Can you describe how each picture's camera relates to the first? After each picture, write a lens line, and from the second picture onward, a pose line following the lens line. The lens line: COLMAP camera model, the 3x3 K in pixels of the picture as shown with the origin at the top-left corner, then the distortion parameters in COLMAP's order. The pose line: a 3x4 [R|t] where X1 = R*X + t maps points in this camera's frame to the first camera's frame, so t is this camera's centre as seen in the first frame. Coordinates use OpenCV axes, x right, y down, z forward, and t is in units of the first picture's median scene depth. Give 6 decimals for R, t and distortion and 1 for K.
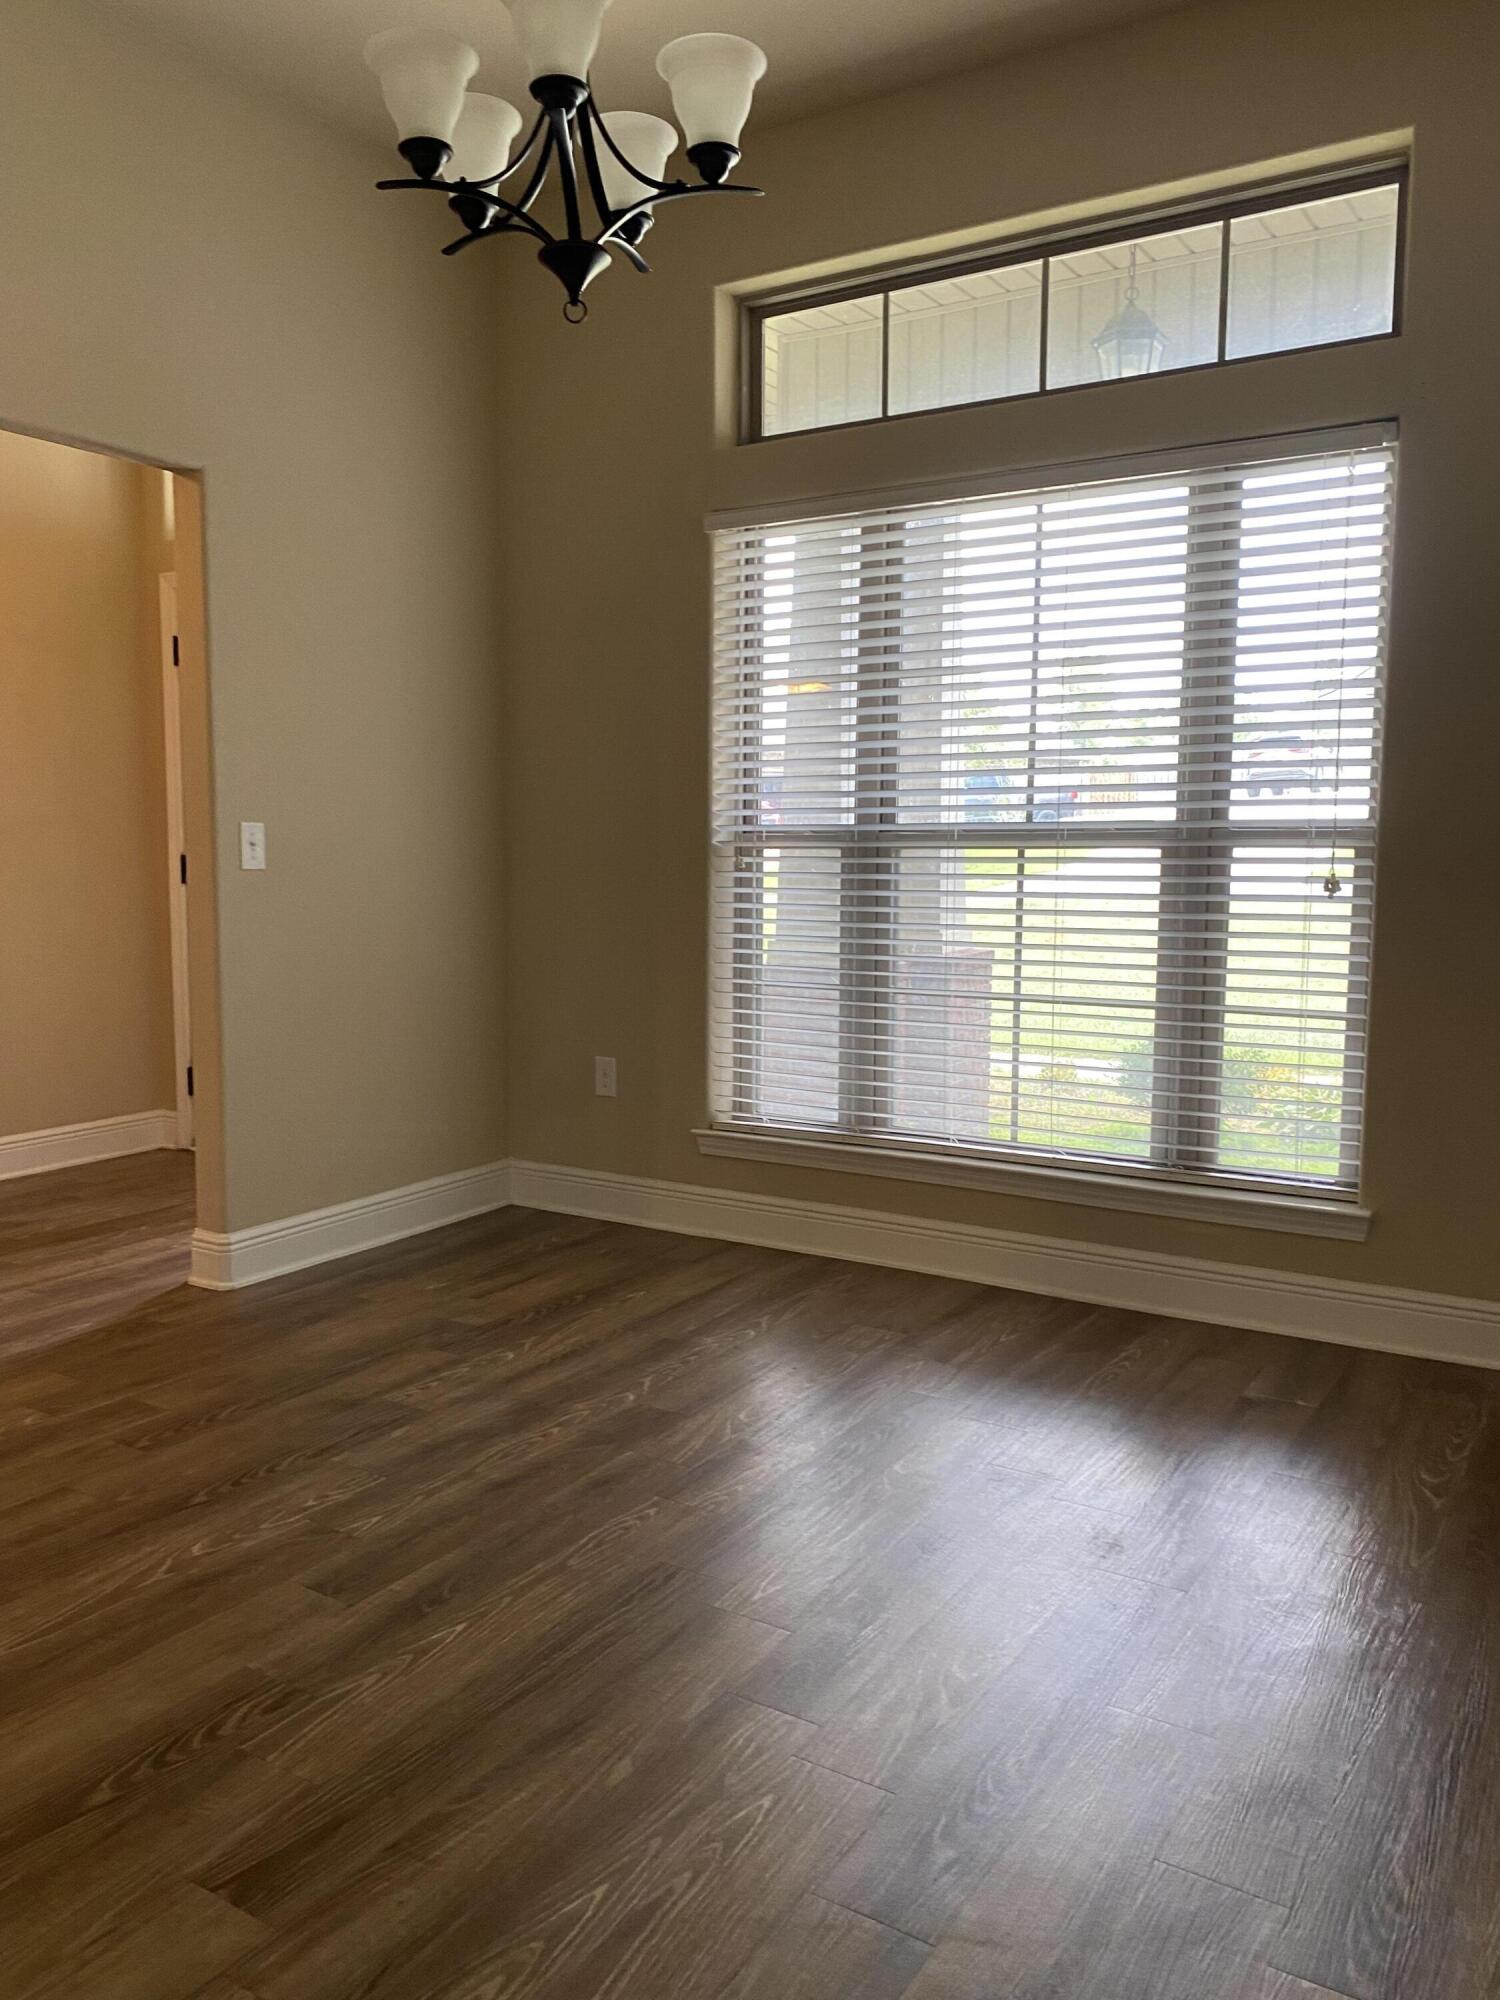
lens RADIAL K [[1546.0, 0, 718.9], [0, 1546.0, 1004.6], [0, 0, 1]] dist [0.099506, -0.085975]
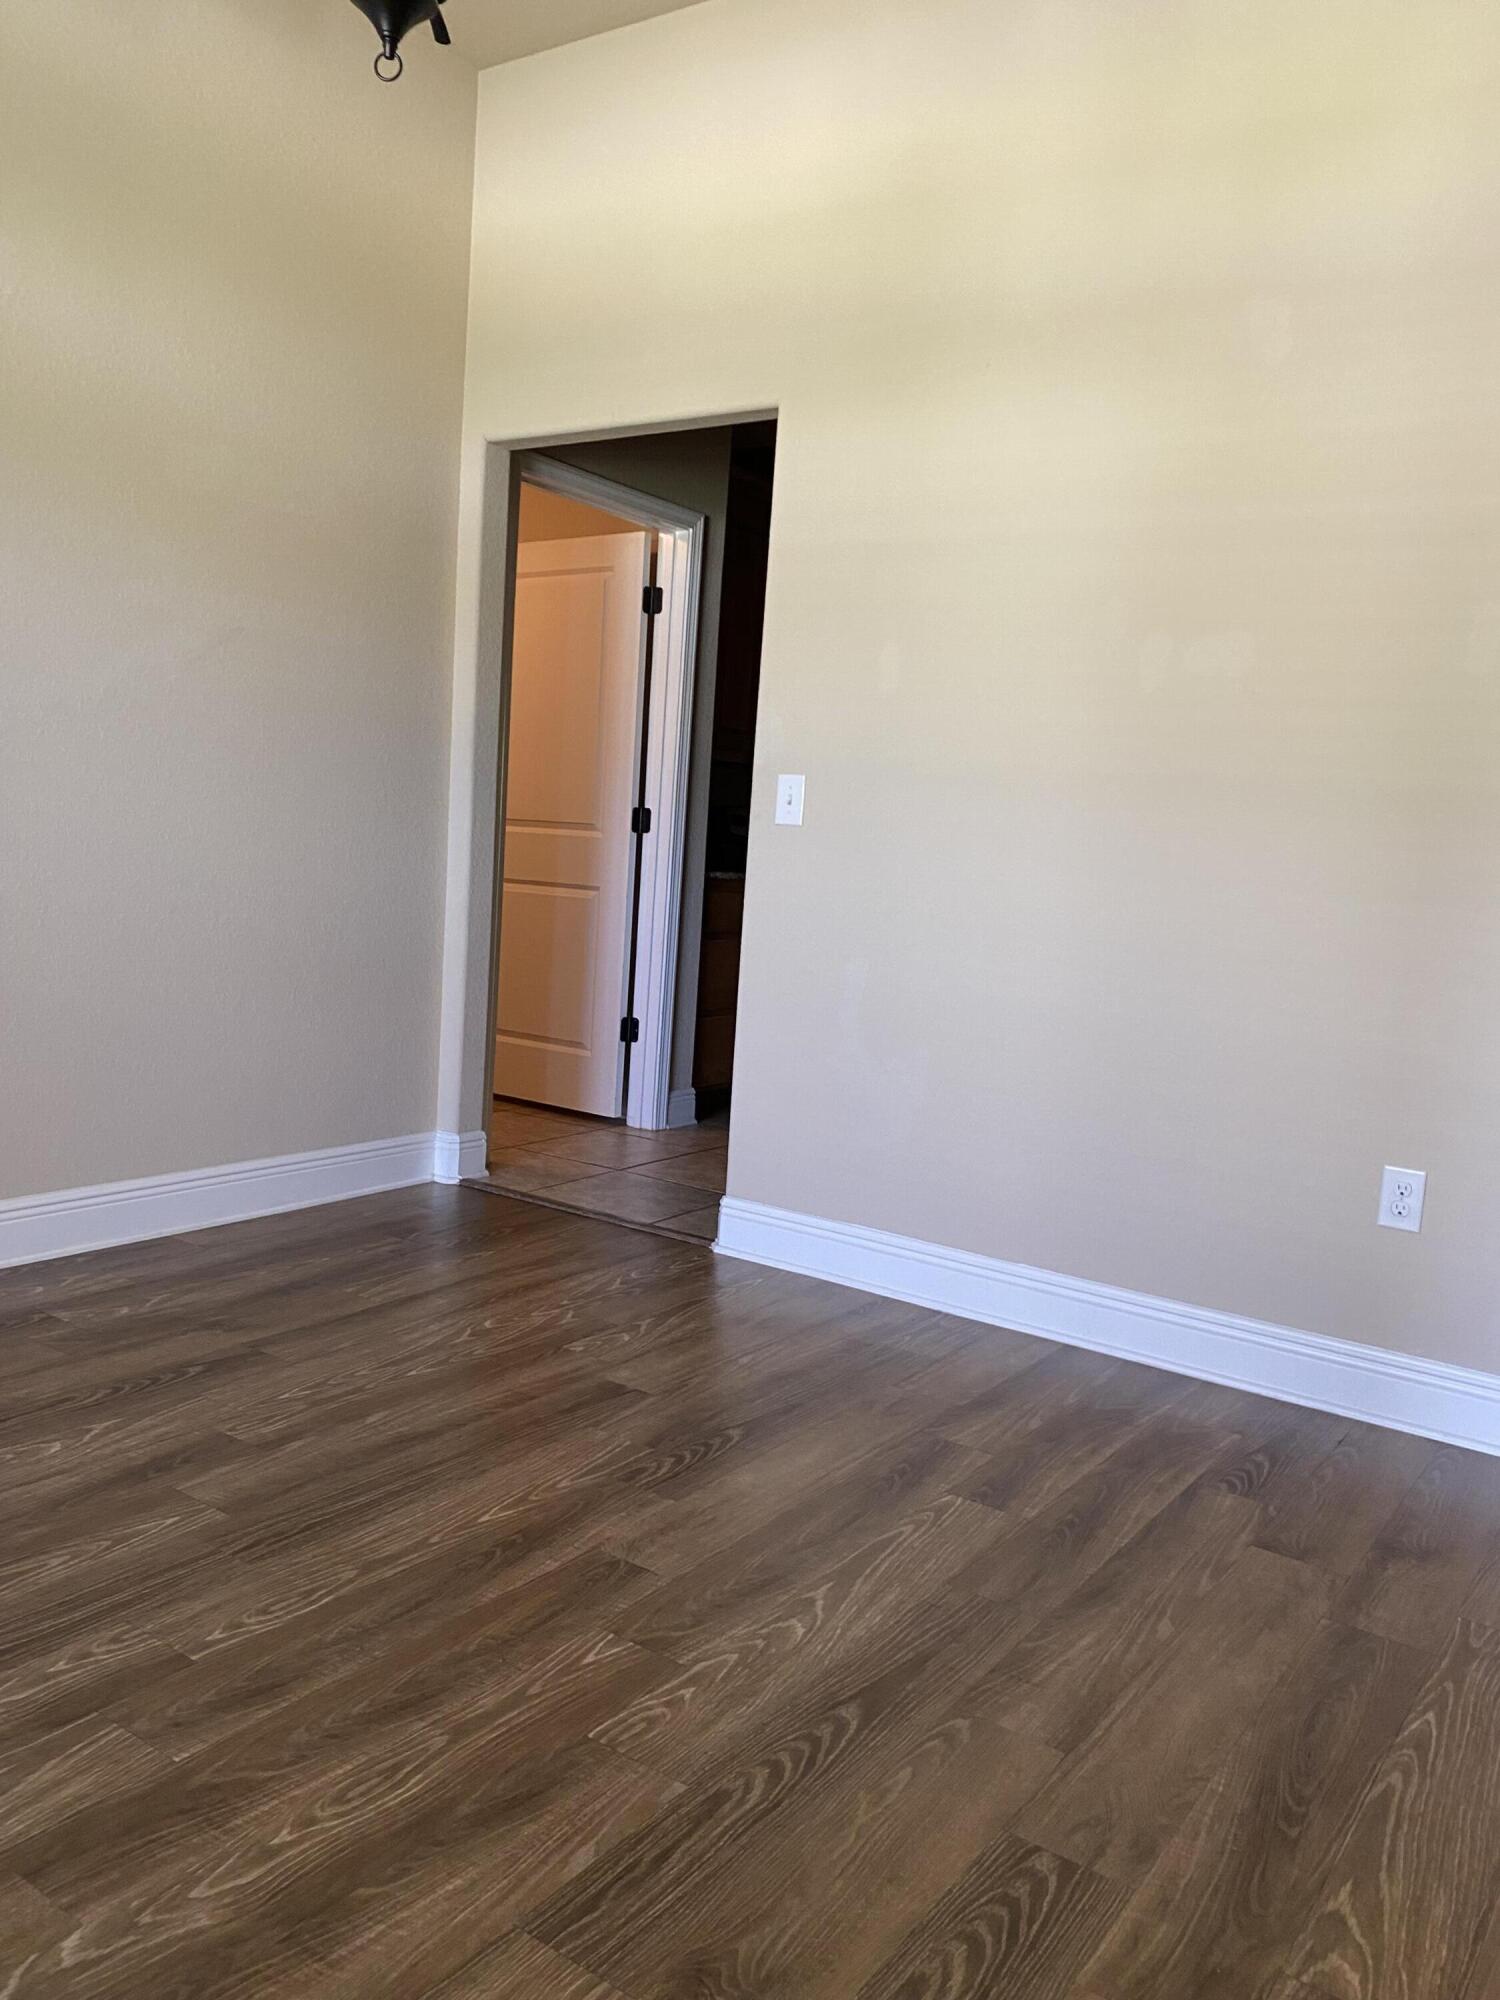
lens RADIAL K [[1546.0, 0, 718.9], [0, 1546.0, 1004.6], [0, 0, 1]] dist [0.099506, -0.085975]
pose [[-0.996922, -0.070789, 0.033697, -0.301285], [-0.061997, 0.974897, 0.213853, -0.142934], [-0.047990, 0.211106, -0.976284, 1.763040]]
